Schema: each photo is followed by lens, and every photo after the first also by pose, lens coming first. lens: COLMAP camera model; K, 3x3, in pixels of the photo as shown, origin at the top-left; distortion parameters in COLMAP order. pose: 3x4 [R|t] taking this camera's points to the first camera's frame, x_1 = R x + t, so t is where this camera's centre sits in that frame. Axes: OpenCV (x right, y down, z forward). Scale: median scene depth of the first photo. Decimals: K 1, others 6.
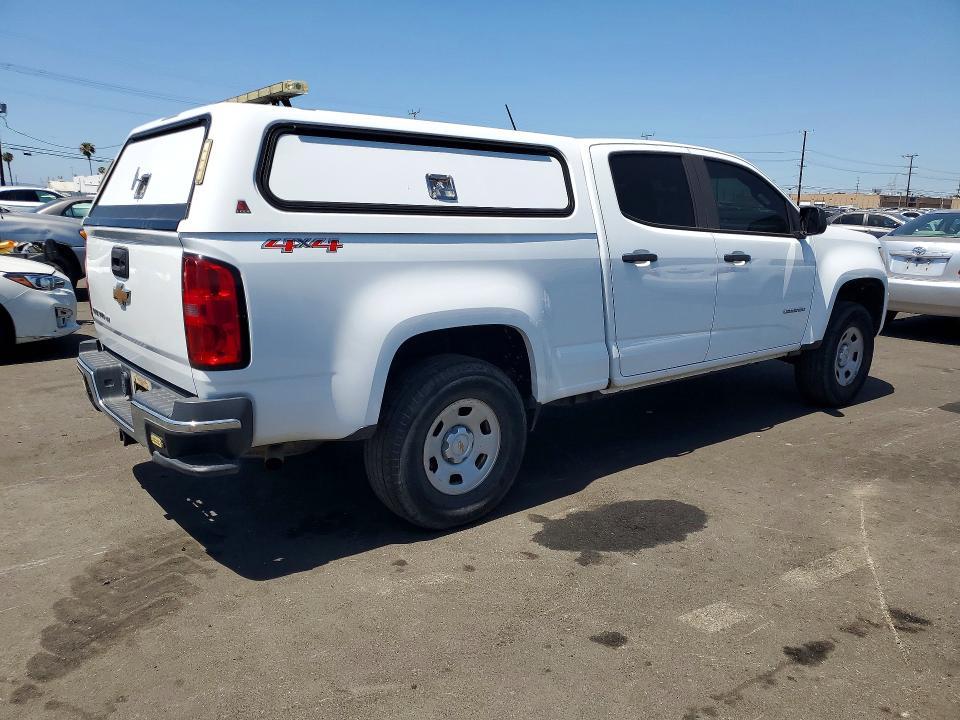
lens RADIAL K [[716.2, 0, 481.1], [0, 716.2, 378.4], [0, 0, 1]] dist [0.052370, -0.000704]
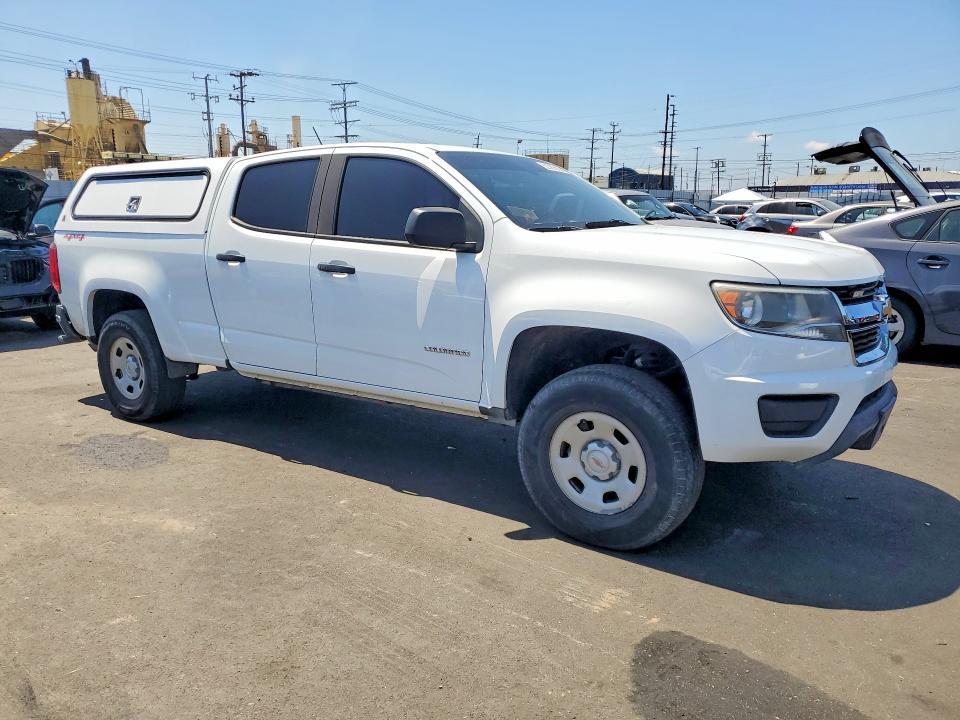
lens RADIAL K [[784.3, 0, 488.0], [0, 784.3, 360.4], [0, 0, 1]] dist [0.028202, 0.002490]
pose [[0.258413, 0.183442, -0.948457, 1.570688], [-0.189344, 0.972379, 0.136481, -0.263932], [0.947297, 0.144316, 0.286009, 1.082371]]
